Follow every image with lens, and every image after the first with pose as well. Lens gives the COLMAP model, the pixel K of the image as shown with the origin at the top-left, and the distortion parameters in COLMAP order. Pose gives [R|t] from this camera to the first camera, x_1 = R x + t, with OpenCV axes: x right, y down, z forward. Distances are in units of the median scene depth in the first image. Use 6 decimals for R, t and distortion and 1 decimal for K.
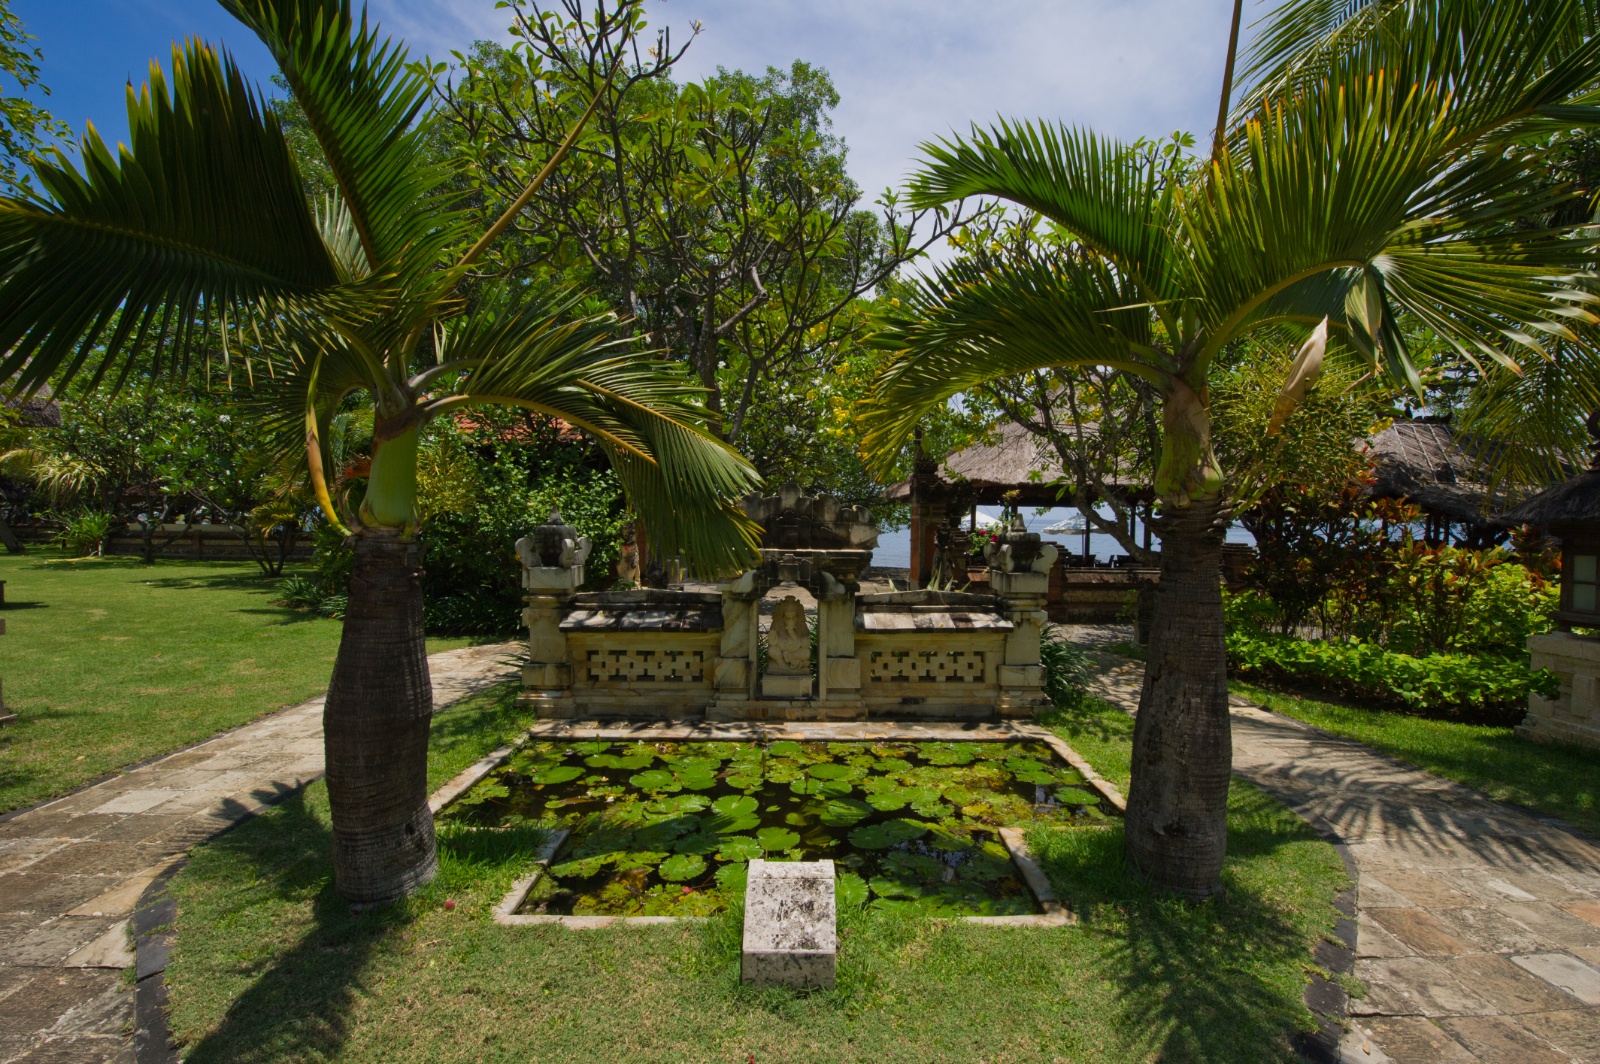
lens RADIAL K [[643.7, 0, 796.6], [0, 643.7, 534.8], [0, 0, 1]] dist [-0.016391, 0.000149]
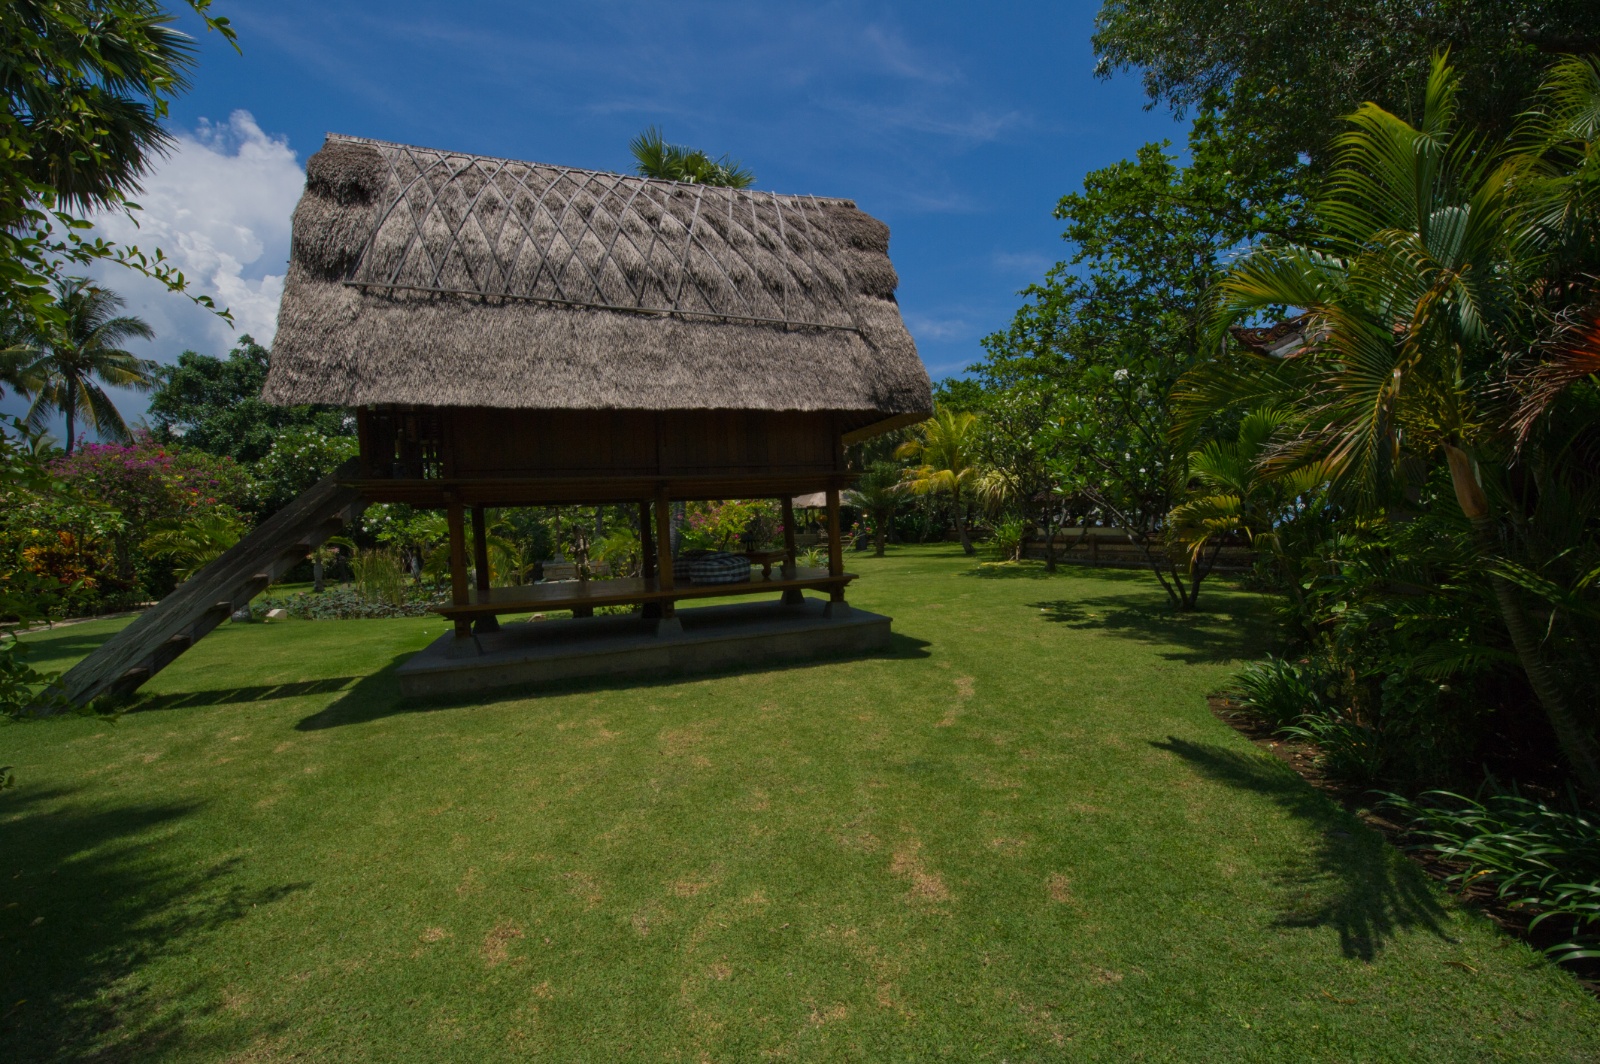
lens RADIAL K [[643.7, 0, 796.9], [0, 643.7, 534.9], [0, 0, 1]] dist [-0.016391, 0.000149]
pose [[0.372216, -0.012158, -0.928066, -0.246760], [0.024262, 0.999700, -0.003366, -0.013946], [0.927829, -0.021264, 0.372400, 0.262198]]
